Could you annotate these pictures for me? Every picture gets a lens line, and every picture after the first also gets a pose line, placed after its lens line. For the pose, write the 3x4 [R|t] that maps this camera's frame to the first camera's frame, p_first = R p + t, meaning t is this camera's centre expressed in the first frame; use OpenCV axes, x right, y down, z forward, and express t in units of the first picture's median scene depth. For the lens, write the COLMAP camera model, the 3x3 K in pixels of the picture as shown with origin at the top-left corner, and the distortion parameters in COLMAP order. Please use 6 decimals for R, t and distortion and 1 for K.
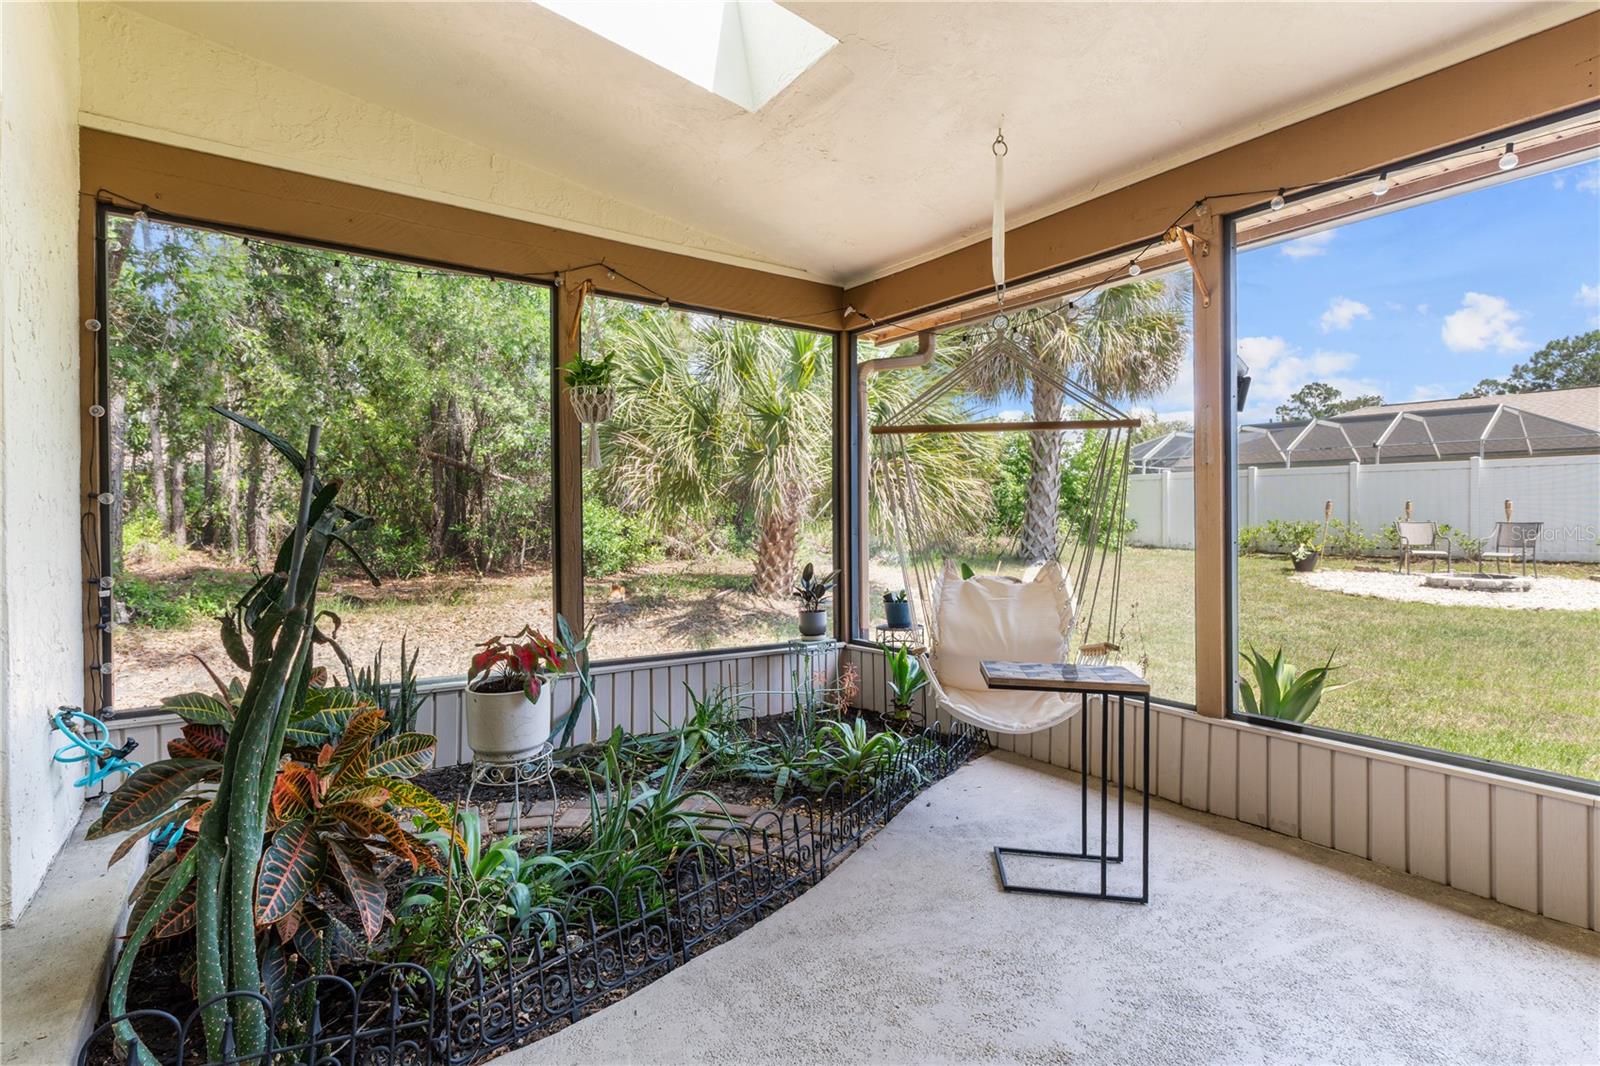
lens RADIAL K [[760.8, 0, 805.4], [0, 760.8, 523.5], [0, 0, 1]] dist [-0.000719, -0.001069]
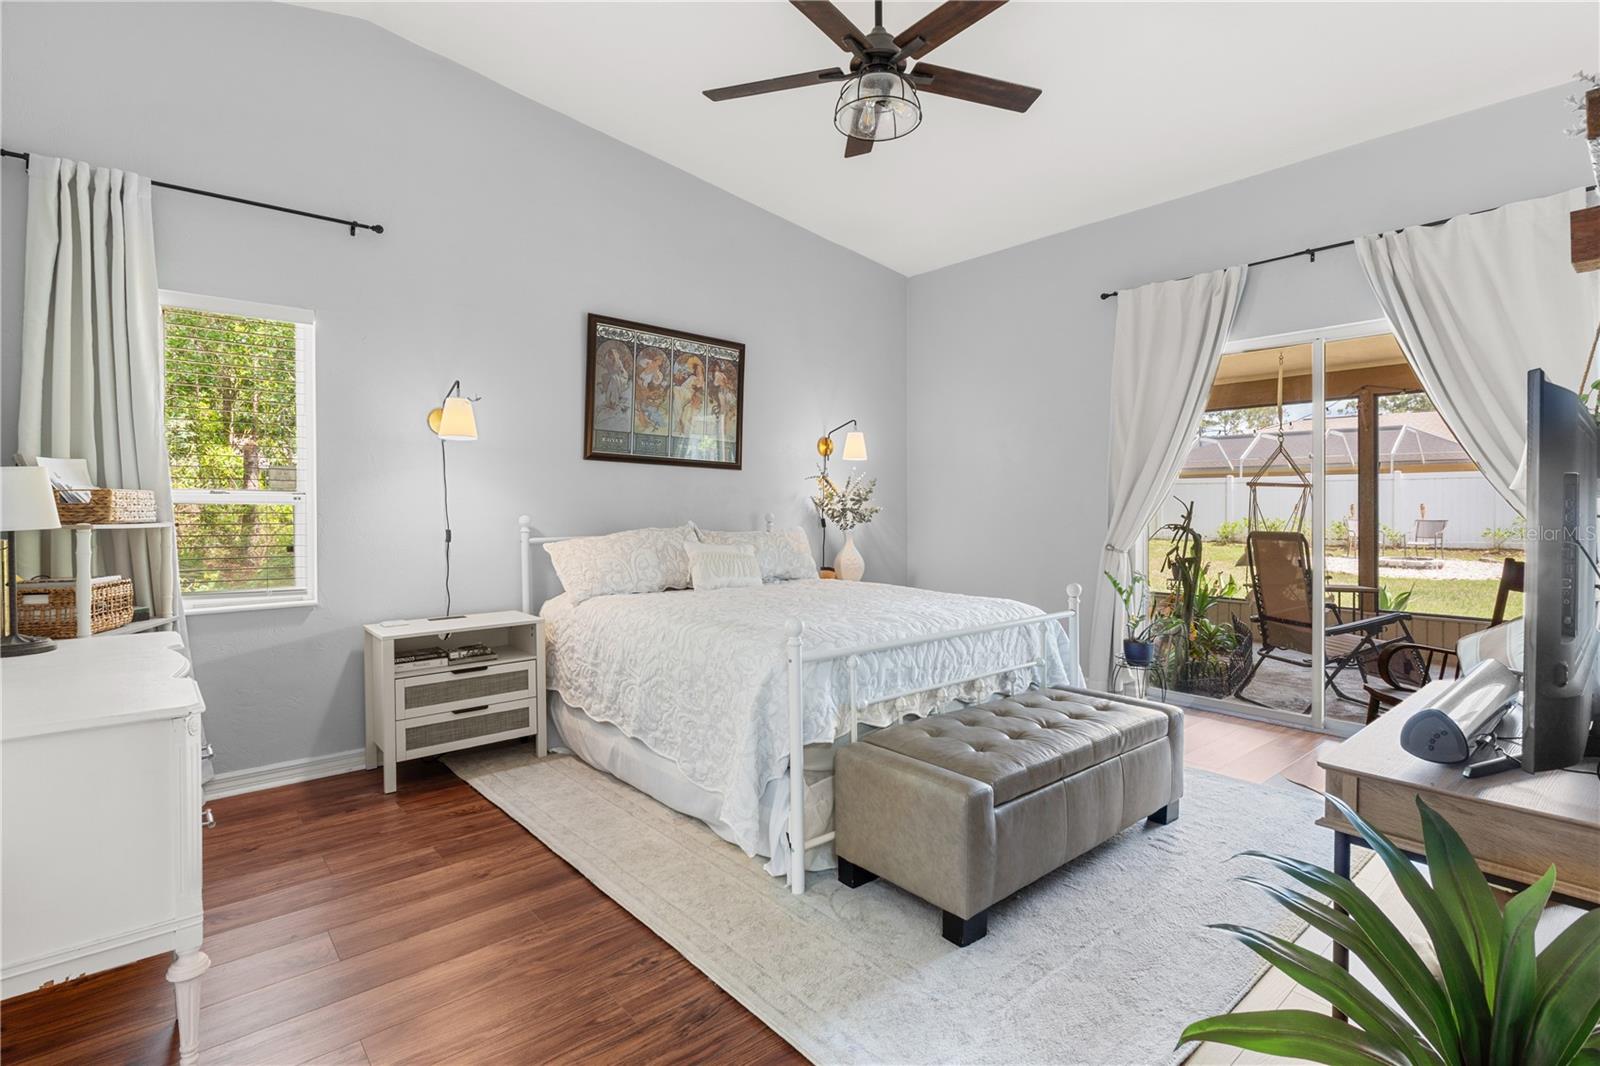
lens RADIAL K [[760.8, 0, 791.2], [0, 760.8, 518.8], [0, 0, 1]] dist [-0.000719, -0.001069]
pose [[0.996139, 0.005271, 0.087629, -0.348625], [-0.005737, 0.999971, 0.005063, -0.004738], [-0.087599, -0.005546, 0.996140, -0.280814]]
